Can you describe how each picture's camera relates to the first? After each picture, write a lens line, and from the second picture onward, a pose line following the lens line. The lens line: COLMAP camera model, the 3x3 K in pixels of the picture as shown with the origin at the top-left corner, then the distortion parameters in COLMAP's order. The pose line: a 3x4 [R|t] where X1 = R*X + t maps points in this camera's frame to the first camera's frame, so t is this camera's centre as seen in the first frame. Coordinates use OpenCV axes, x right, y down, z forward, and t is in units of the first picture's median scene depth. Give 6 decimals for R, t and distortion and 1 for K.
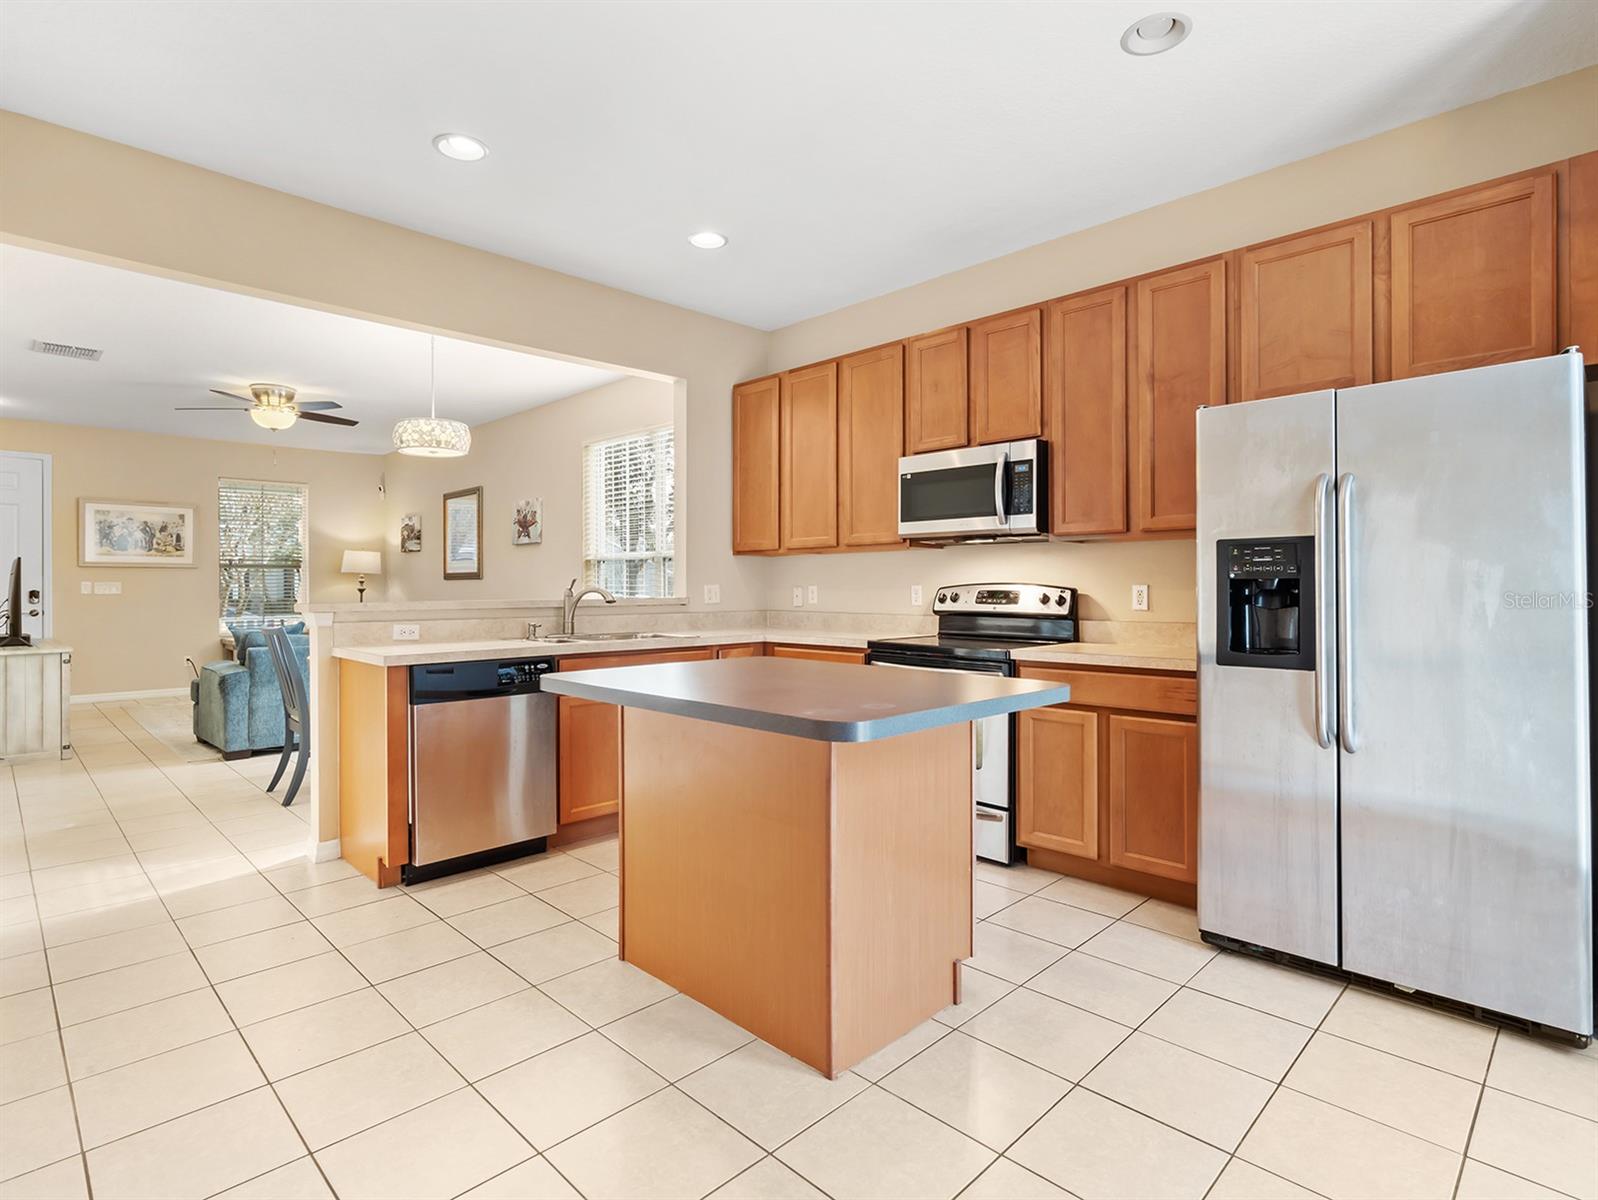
lens RADIAL K [[819.6, 0, 791.0], [0, 819.6, 593.2], [0, 0, 1]] dist [-0.003692, 0.000991]
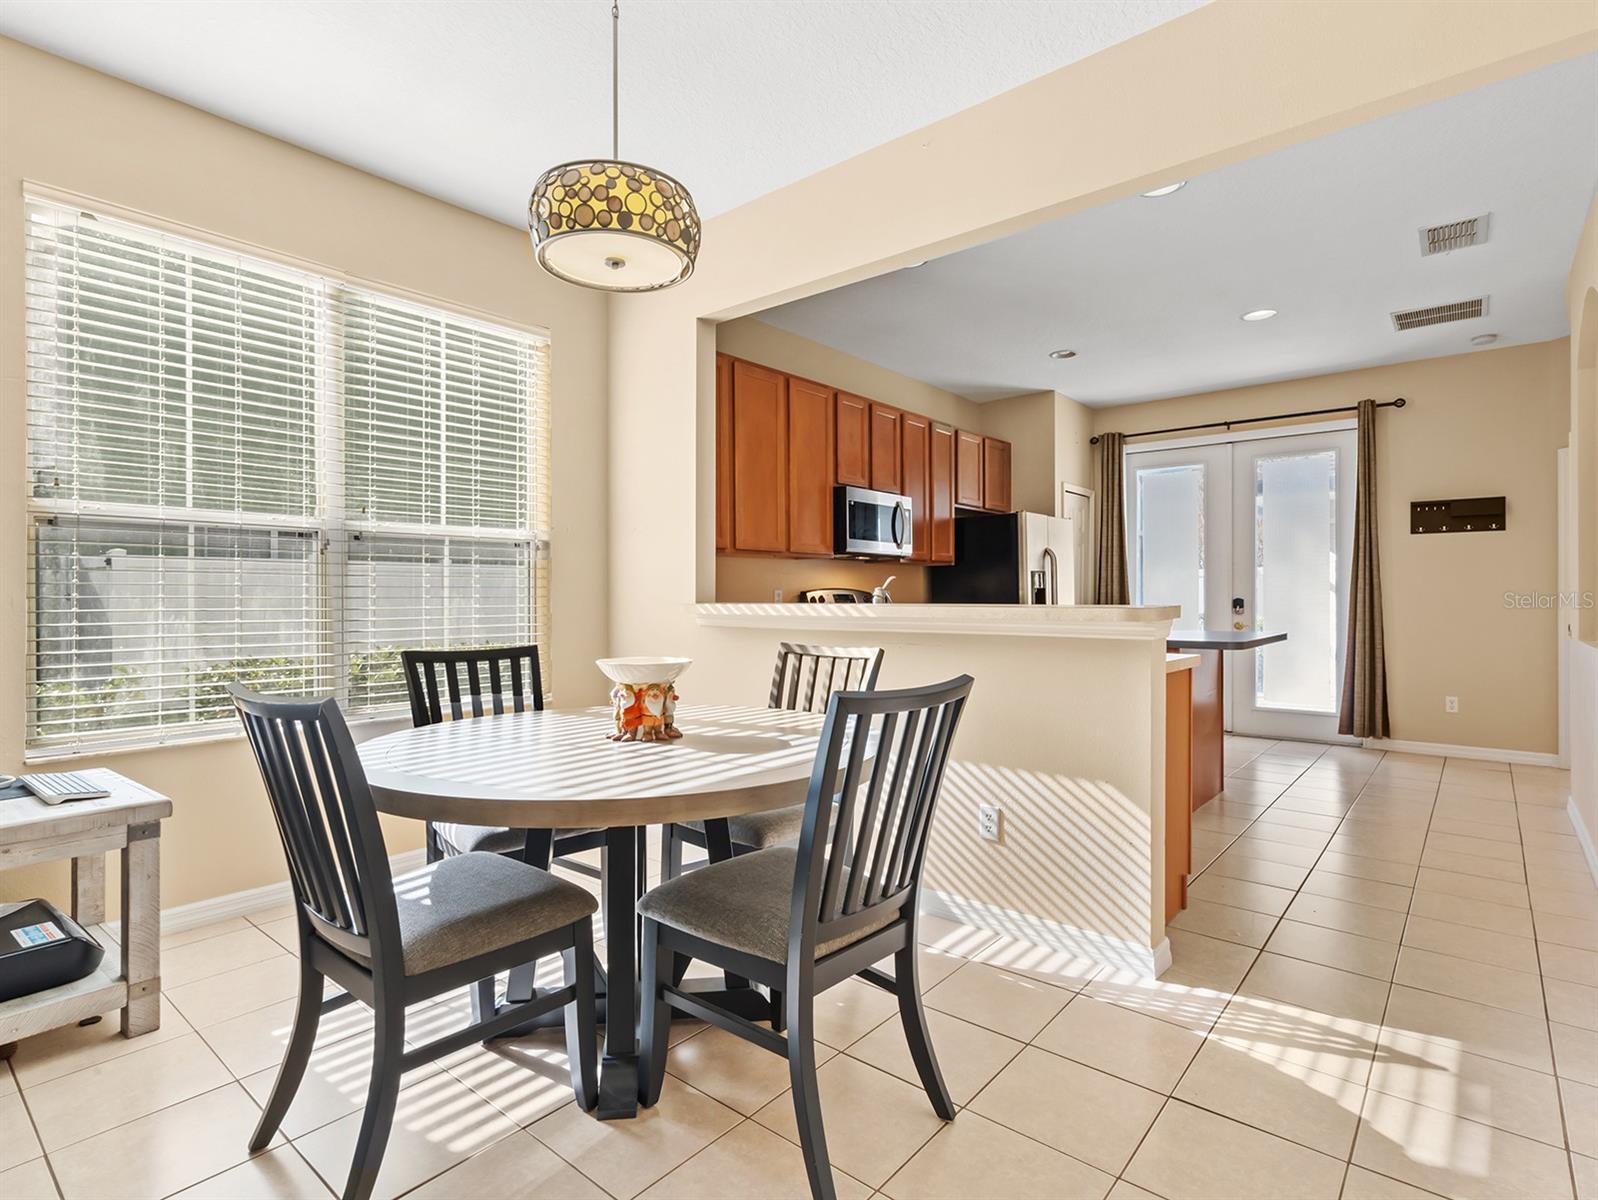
lens RADIAL K [[819.7, 0, 799.0], [0, 819.7, 600.0], [0, 0, 1]] dist [-0.000072, 0.000404]
pose [[-0.091202, -0.001439, 0.995831, -0.795052], [0.011096, 0.999935, 0.002461, 0.001625], [-0.995771, 0.011275, -0.091180, 0.867461]]
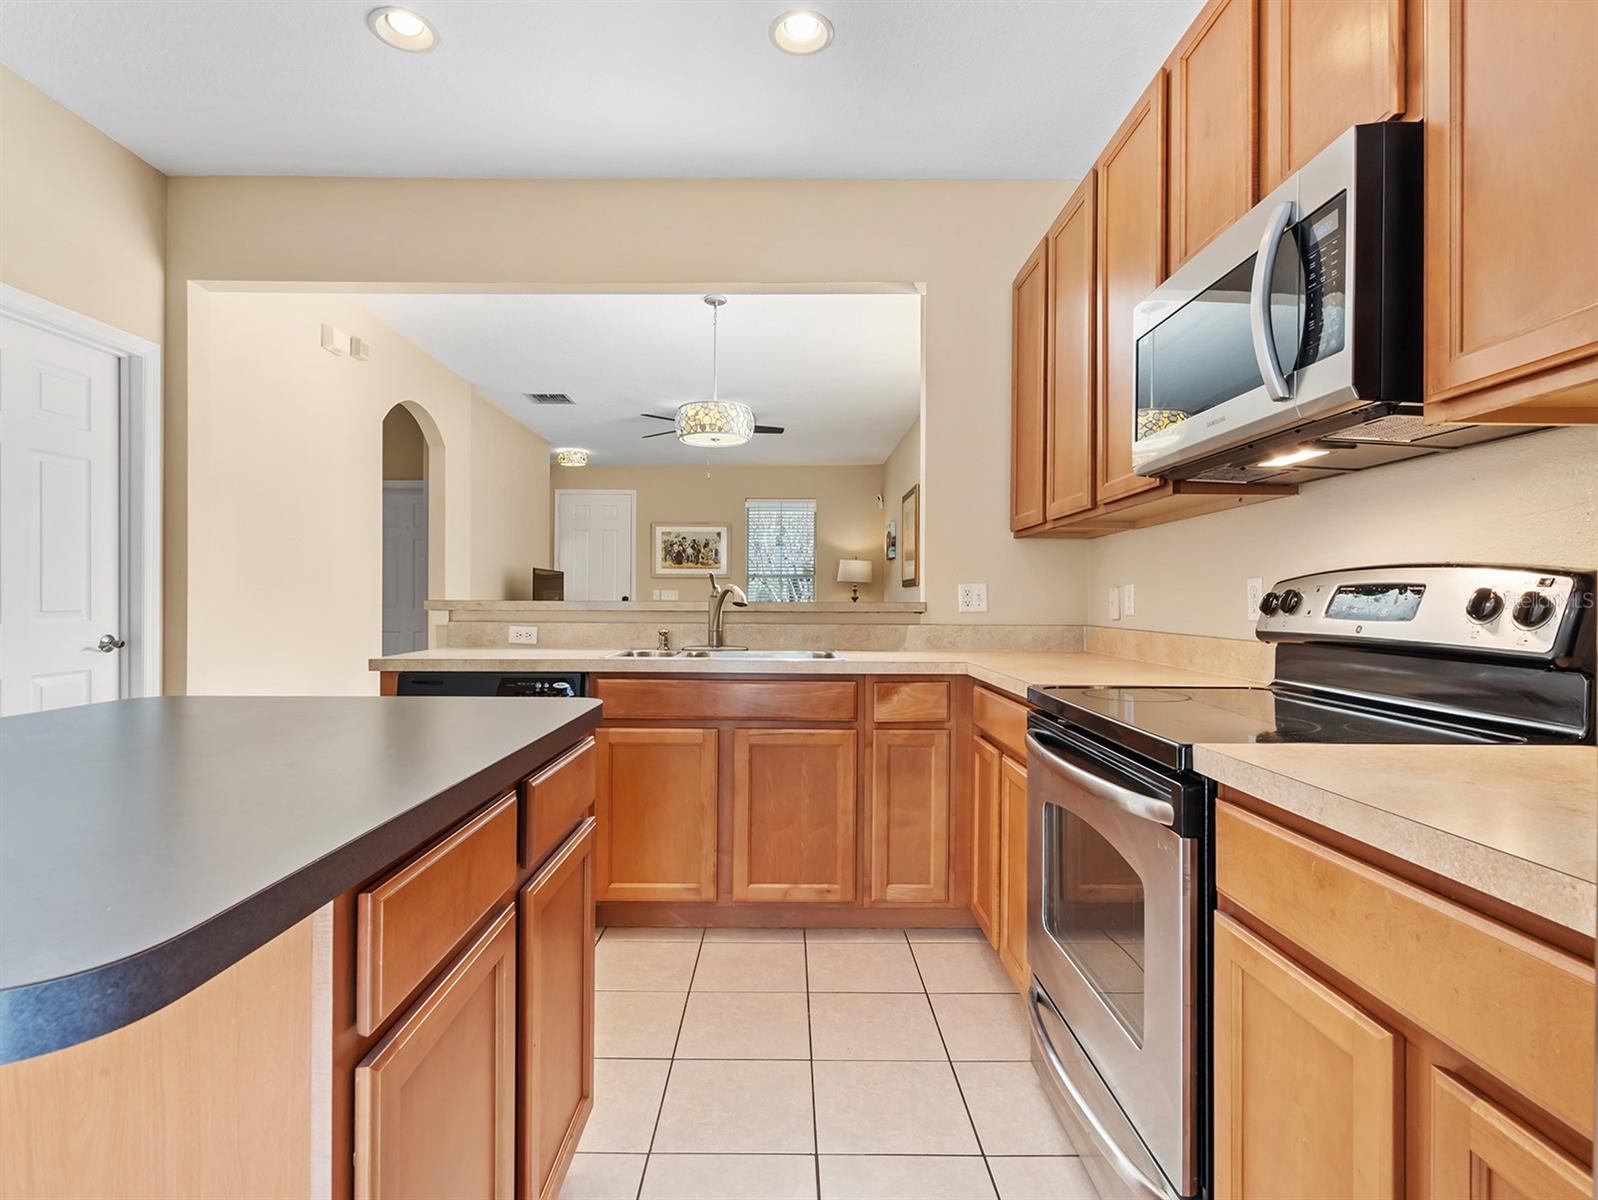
lens RADIAL K [[817.9, 0, 792.3], [0, 817.9, 602.2], [0, 0, 1]] dist [-0.005222, 0.001018]
pose [[0.712906, 0.007565, -0.701219, 0.237807], [-0.012738, 0.999917, -0.002164, 0.007158], [0.701144, 0.010475, 0.712943, 0.387621]]
